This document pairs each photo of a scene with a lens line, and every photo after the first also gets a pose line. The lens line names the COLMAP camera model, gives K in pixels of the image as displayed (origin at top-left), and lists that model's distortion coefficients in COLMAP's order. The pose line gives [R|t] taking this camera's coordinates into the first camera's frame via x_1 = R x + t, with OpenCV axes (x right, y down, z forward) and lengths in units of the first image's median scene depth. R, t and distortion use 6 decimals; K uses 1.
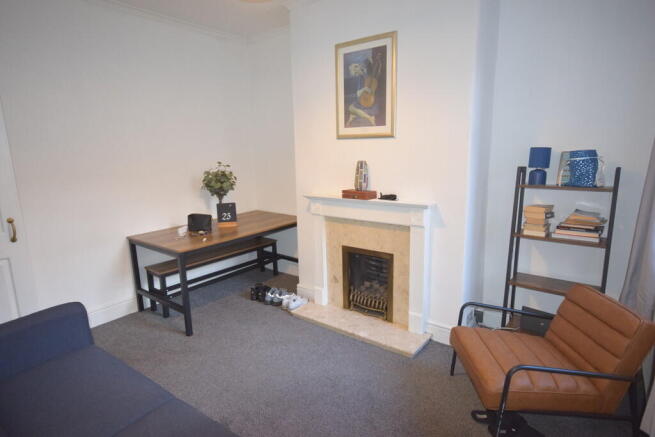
lens RADIAL K [[361.6, 0, 327.5], [0, 361.6, 218.5], [0, 0, 1]] dist [0.001576, 0.000589]
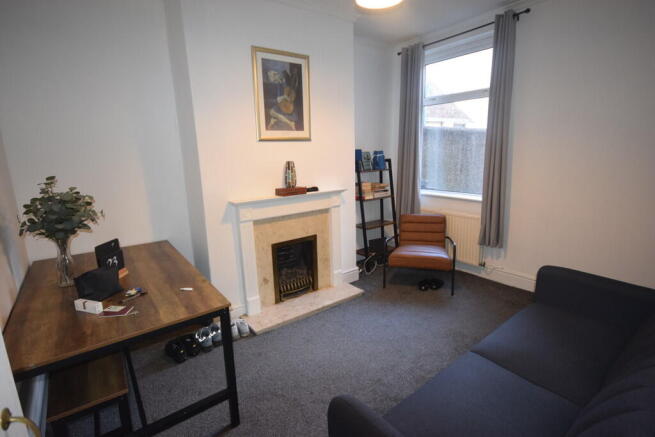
lens RADIAL K [[324.1, 0, 327.5], [0, 324.1, 218.5], [0, 0, 1]] dist [-0.002105, 0.000054]
pose [[0.279257, -0.190213, 0.941188, -0.862272], [0.207888, 0.968912, 0.134134, -0.098326], [-0.937442, 0.158204, 0.310118, 0.614067]]
